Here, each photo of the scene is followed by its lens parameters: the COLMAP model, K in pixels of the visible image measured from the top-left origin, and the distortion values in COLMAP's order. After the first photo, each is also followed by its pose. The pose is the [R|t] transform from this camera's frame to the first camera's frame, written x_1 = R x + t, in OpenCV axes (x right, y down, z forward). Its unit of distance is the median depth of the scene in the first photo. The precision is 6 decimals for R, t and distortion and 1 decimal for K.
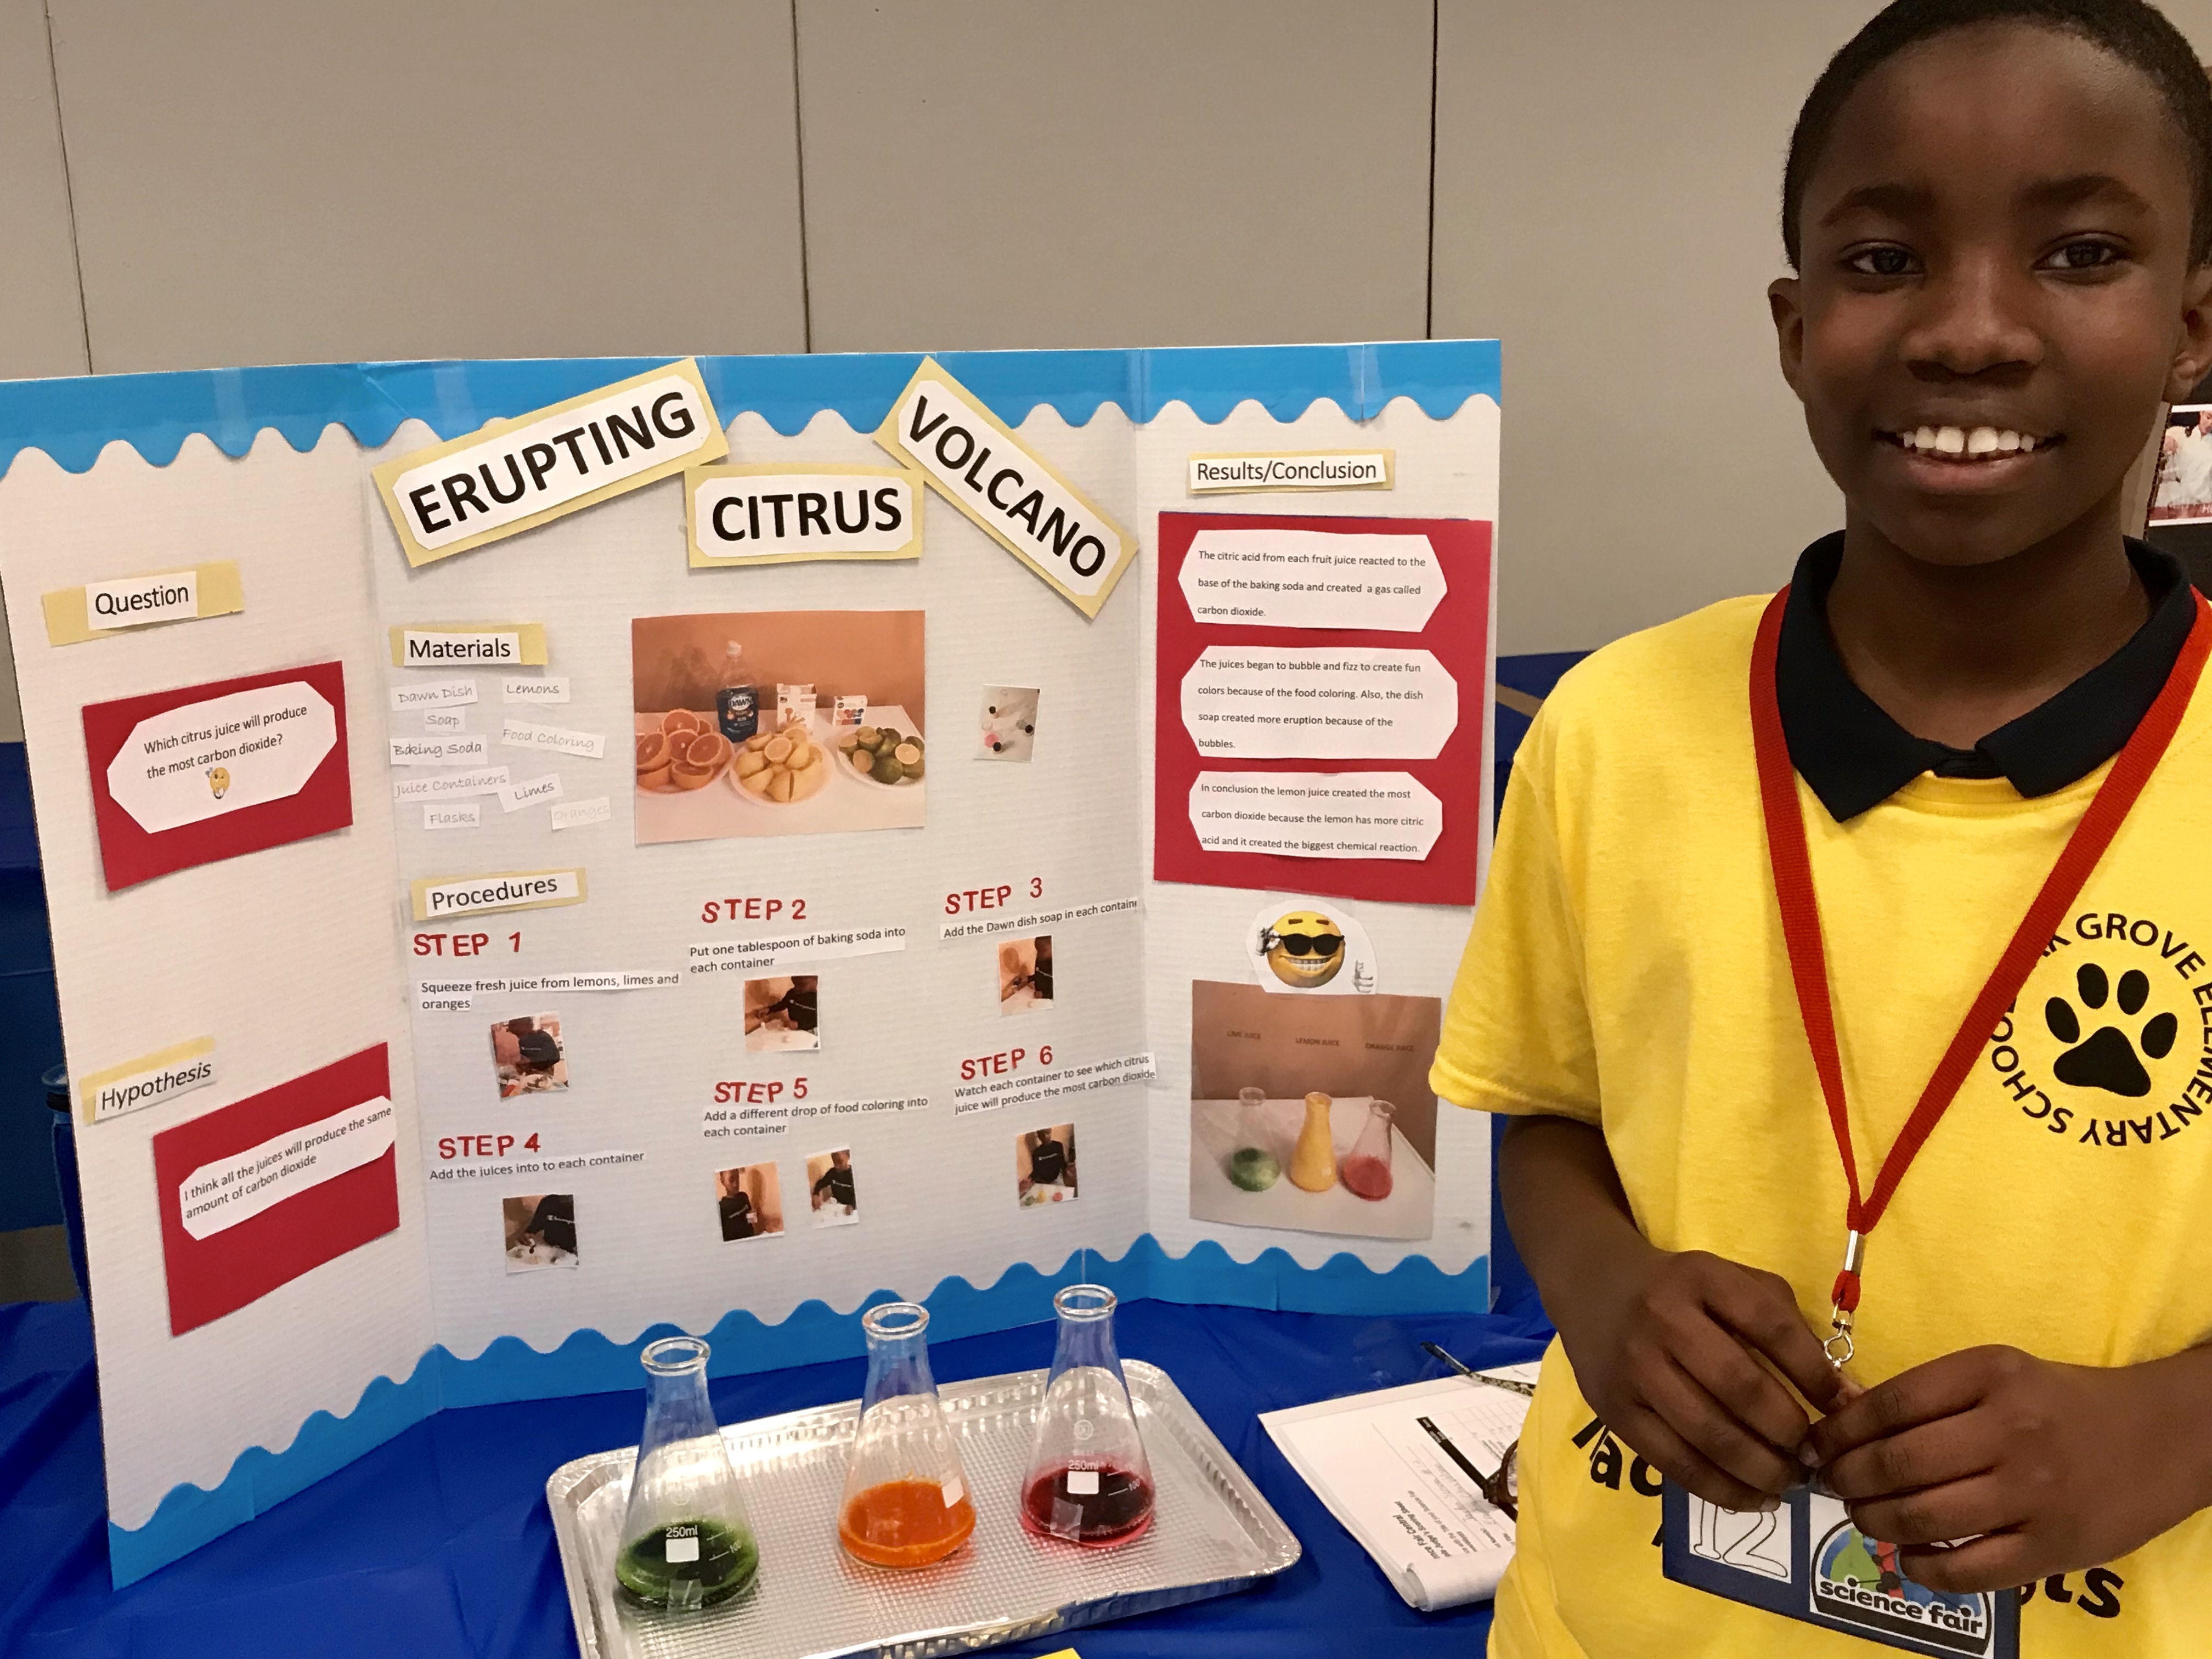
lens RADIAL K [[2295.4, 0, 1109.8], [0, 2295.4, 794.0], [0, 0, 1]] dist [0.227889, -0.793235]
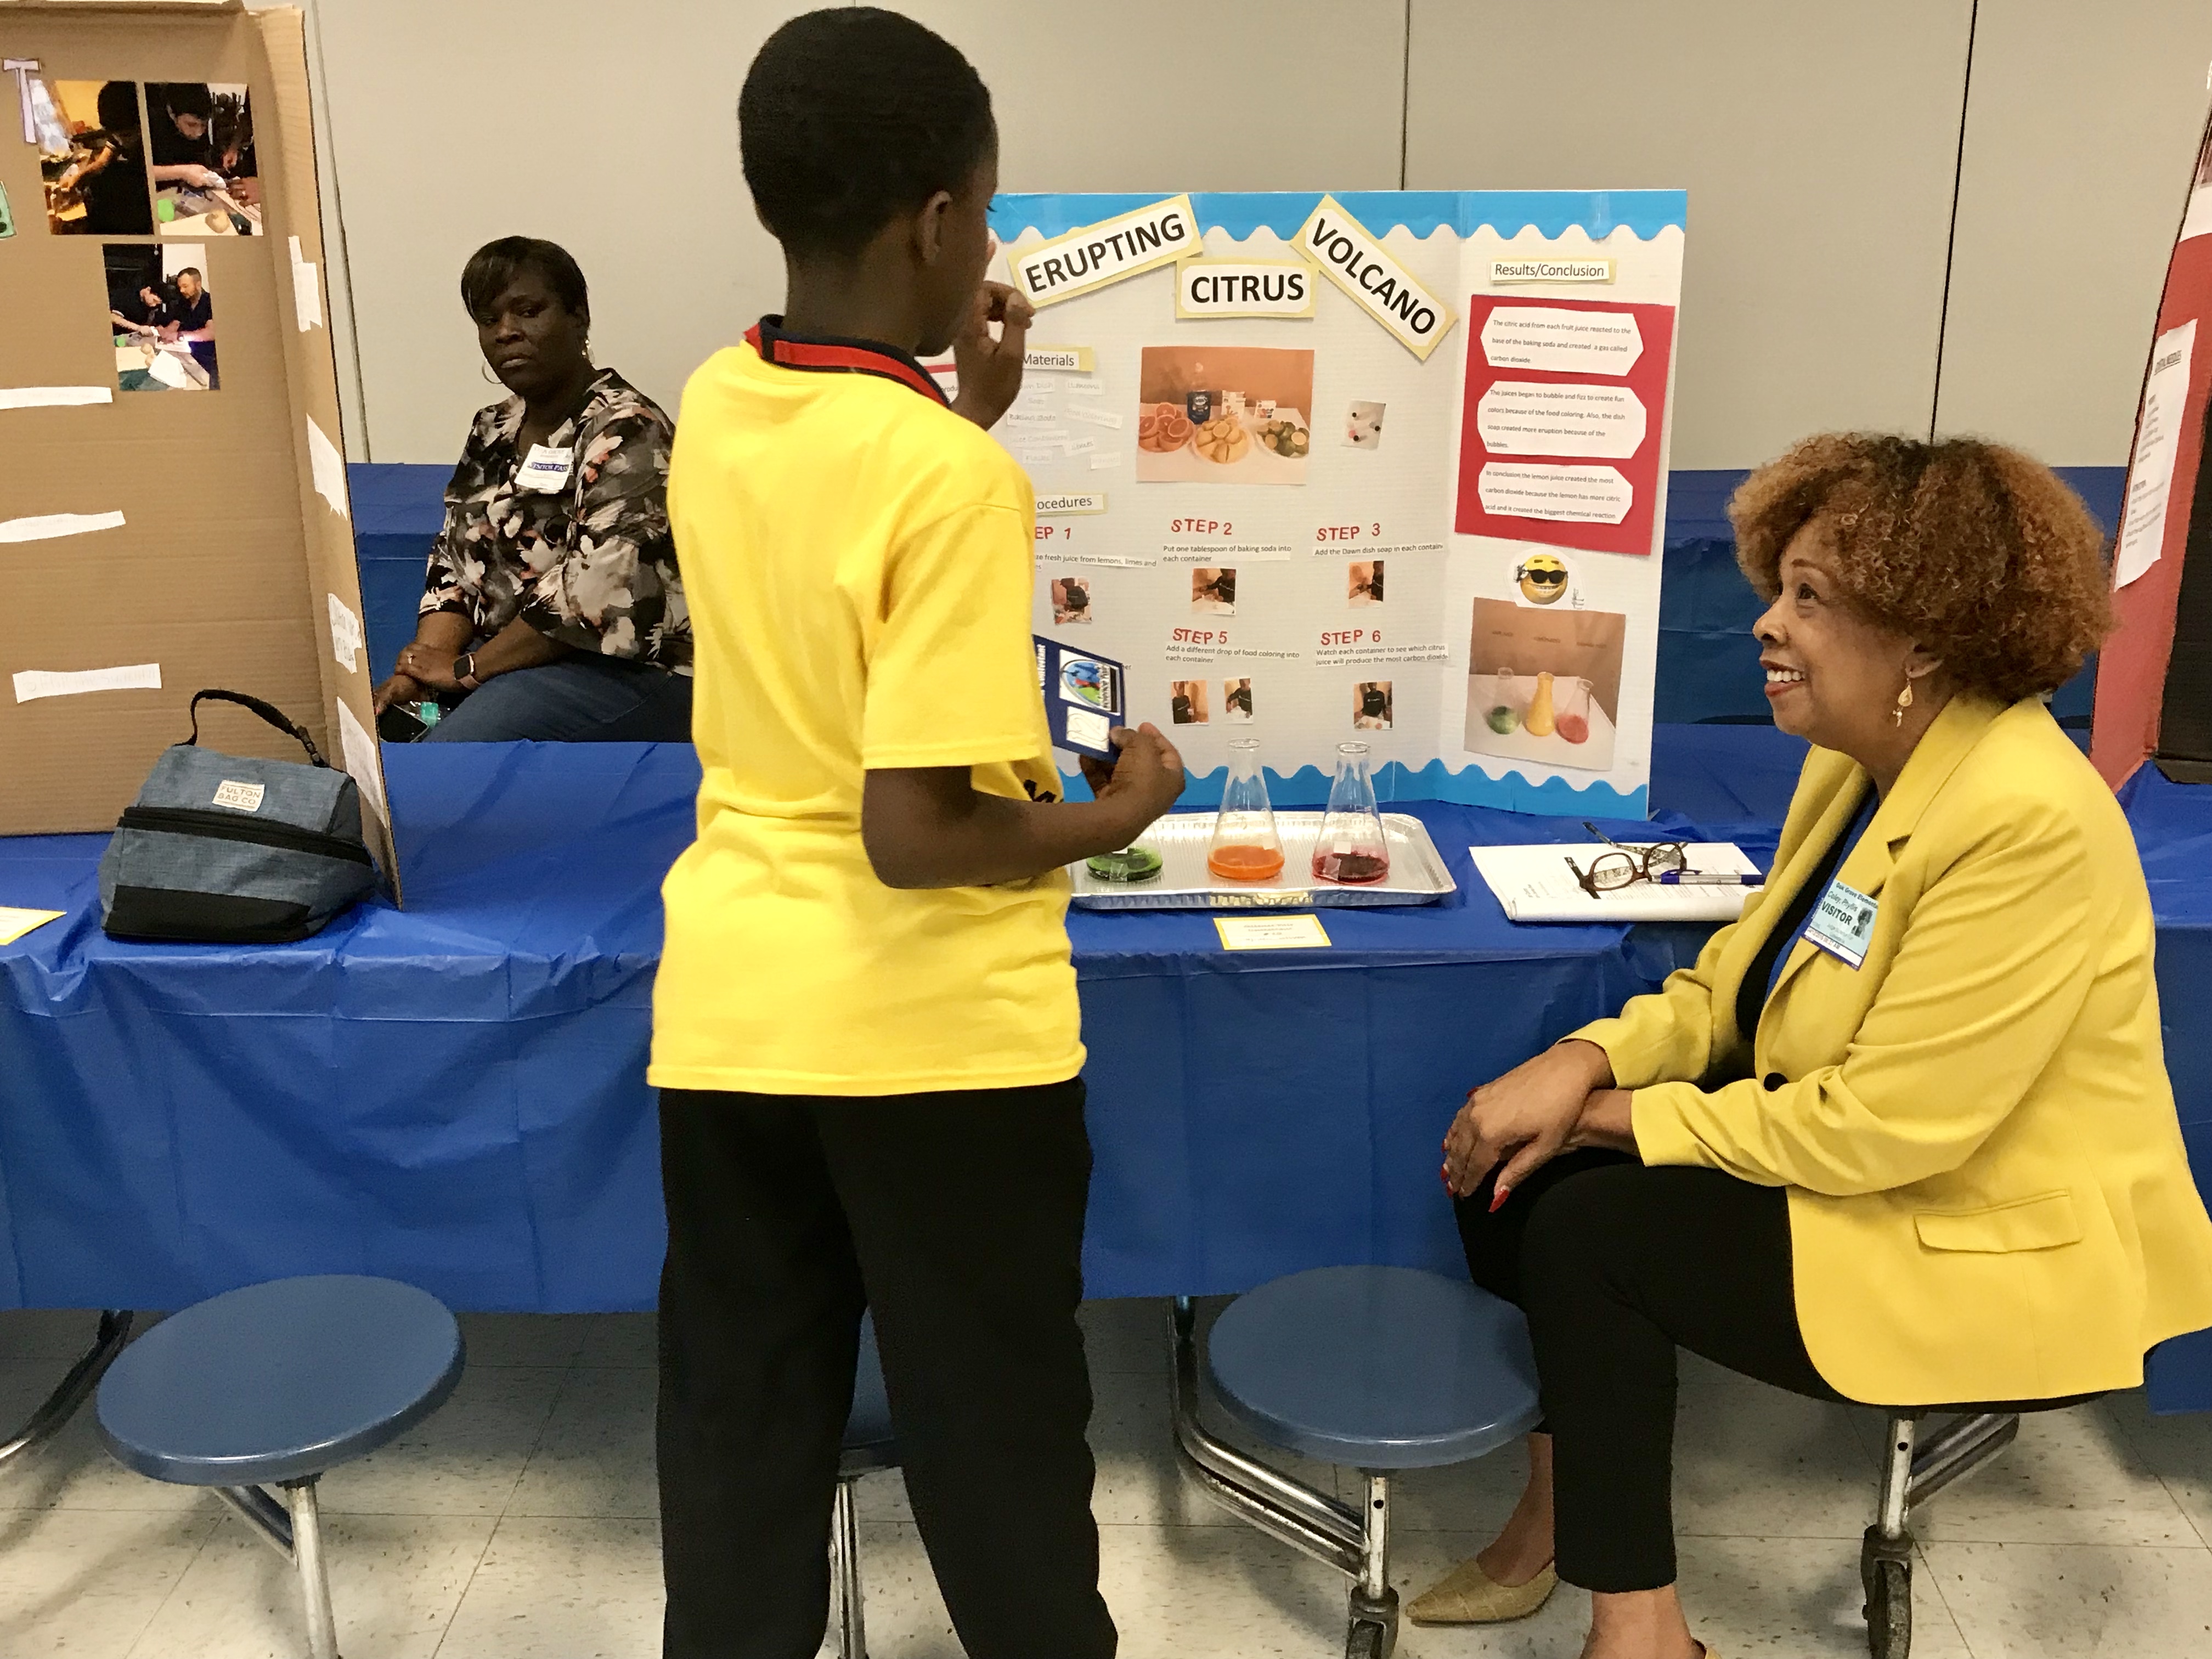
lens RADIAL K [[2292.8, 0, 1096.5], [0, 2292.8, 826.2], [0, 0, 1]] dist [0.125620, -0.327845]
pose [[0.952849, 0.097369, -0.287398, 0.276834], [-0.073806, 0.993044, 0.091741, 0.118427], [0.294332, -0.066204, 0.953407, -0.643794]]
